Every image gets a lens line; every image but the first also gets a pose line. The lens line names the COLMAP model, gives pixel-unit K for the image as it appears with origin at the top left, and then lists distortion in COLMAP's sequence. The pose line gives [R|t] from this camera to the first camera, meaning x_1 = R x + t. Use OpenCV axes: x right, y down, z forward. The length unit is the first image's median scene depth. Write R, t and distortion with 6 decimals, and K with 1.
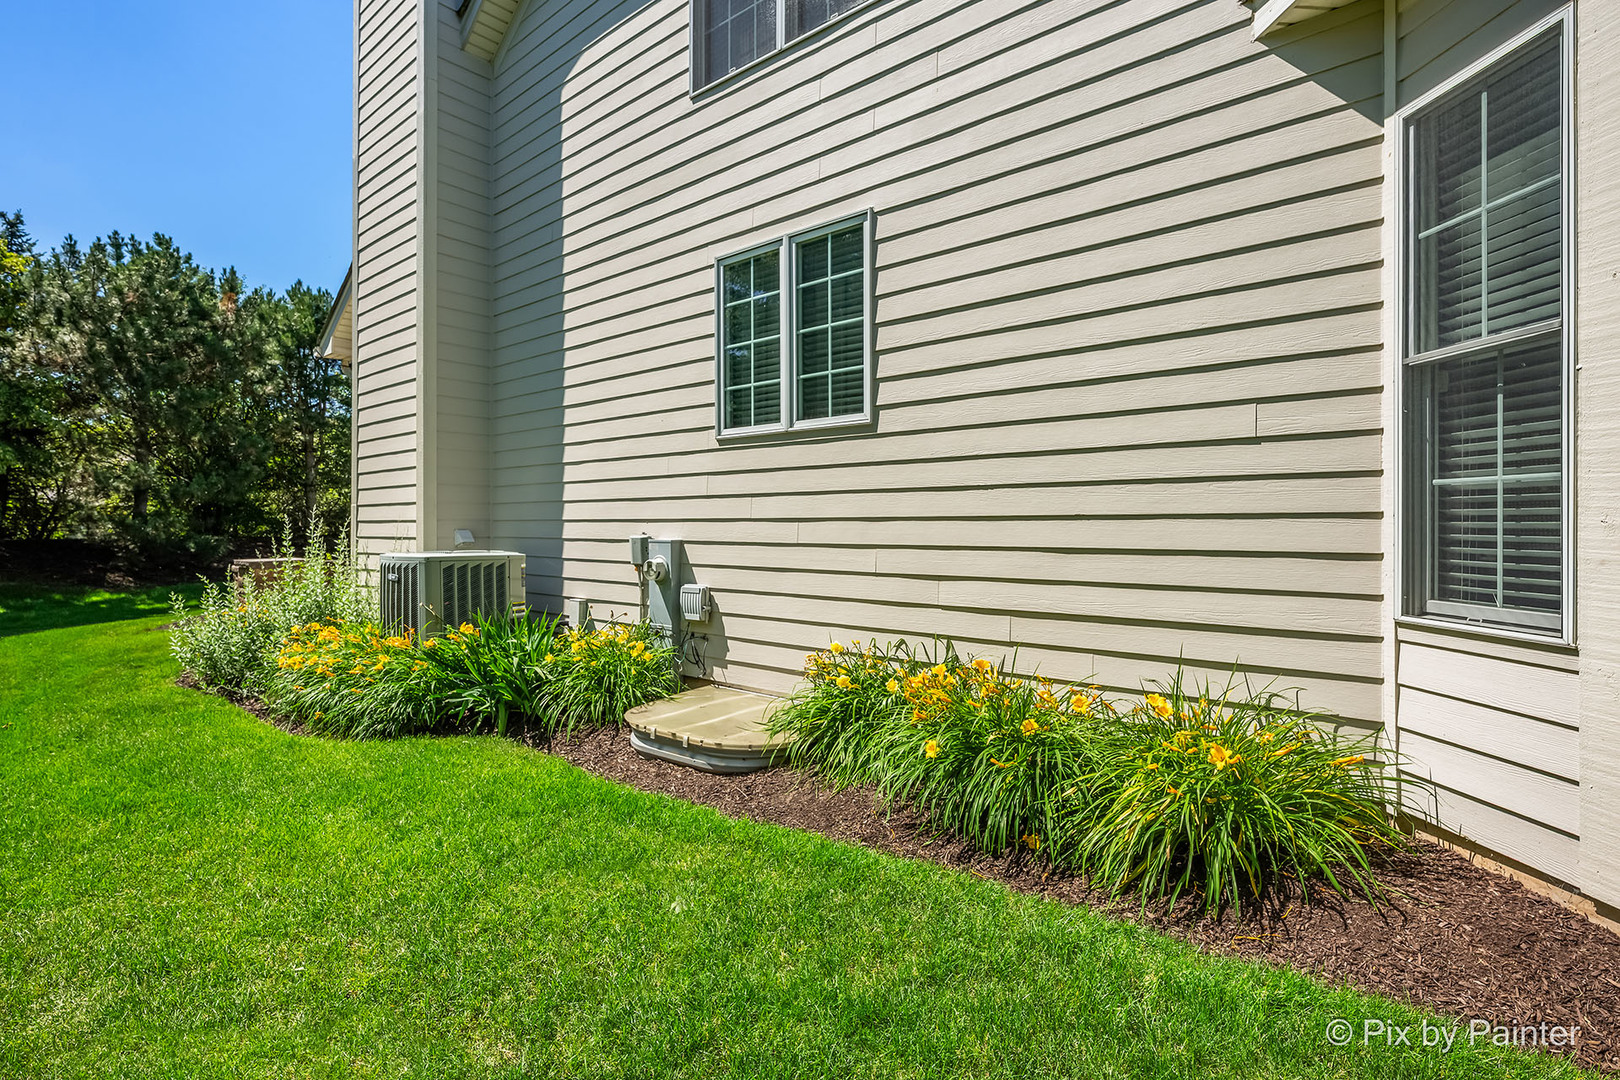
lens RADIAL K [[797.9, 0, 809.1], [0, 797.9, 523.3], [0, 0, 1]] dist [0.010079, -0.001010]
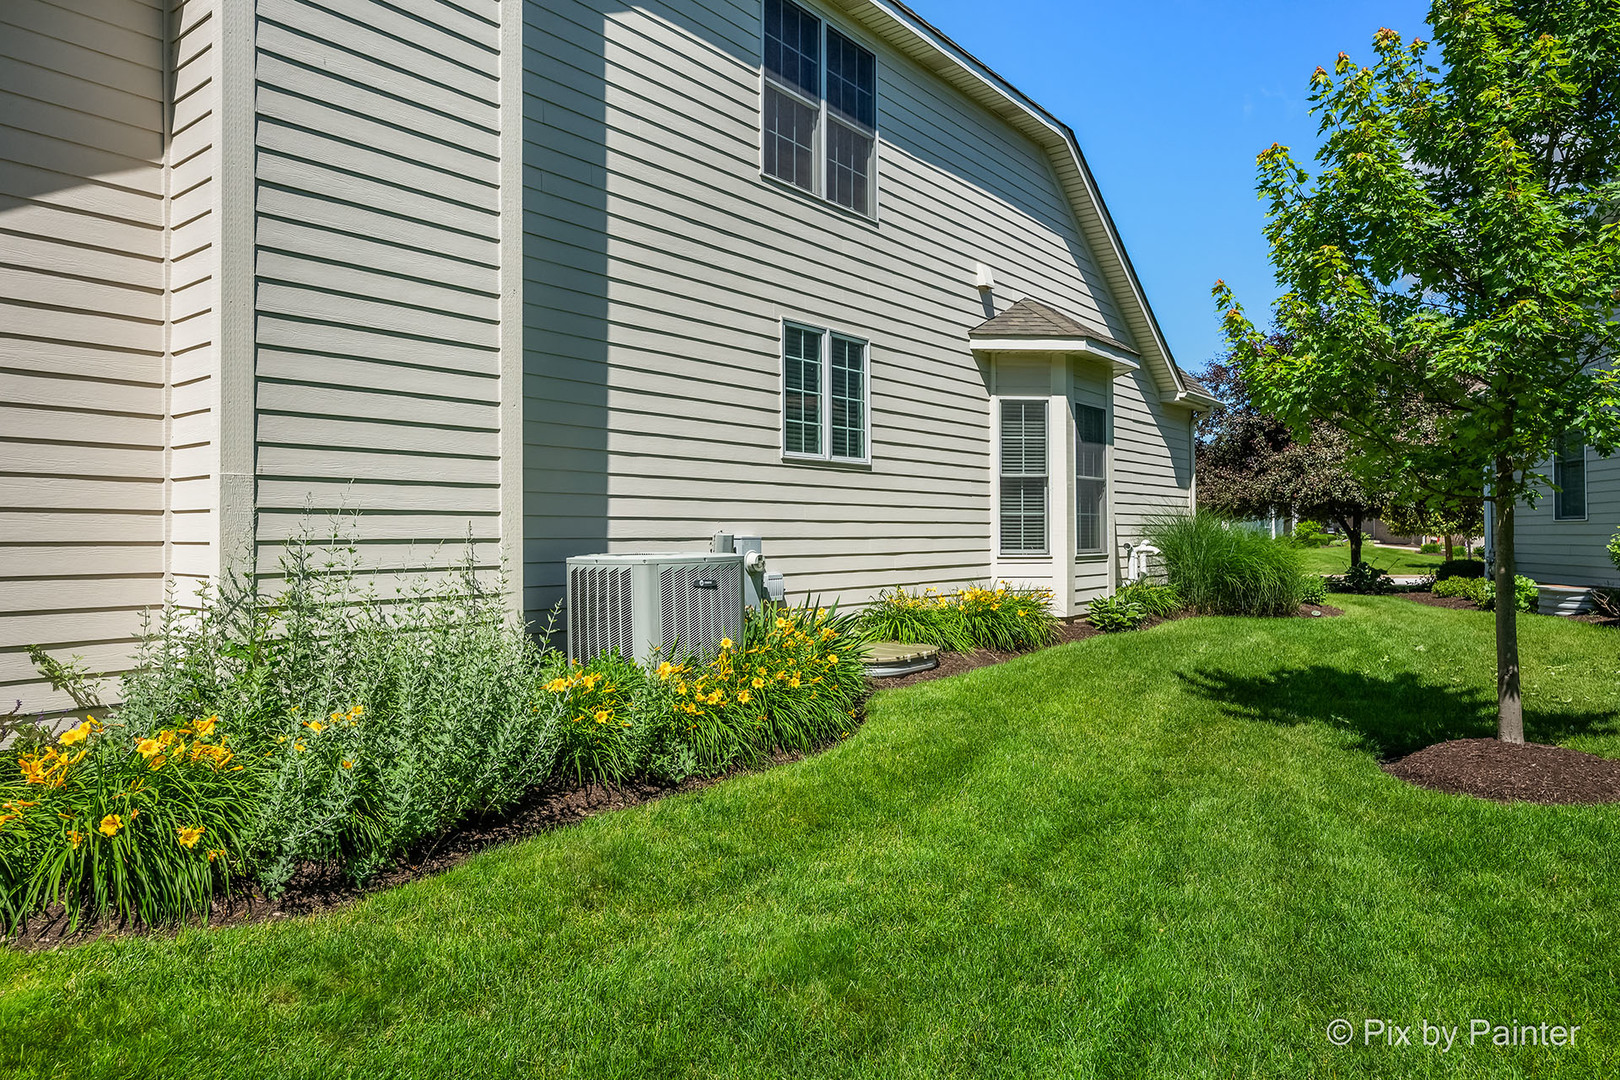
lens RADIAL K [[1009.7, 0, 808.5], [0, 1009.7, 512.4], [0, 0, 1]] dist [0.000217, 0.001069]
pose [[-0.032957, 0.022236, 0.999209, -1.920033], [0.001878, 0.999752, -0.022186, 0.021017], [-0.999455, 0.001145, -0.032990, 1.119037]]
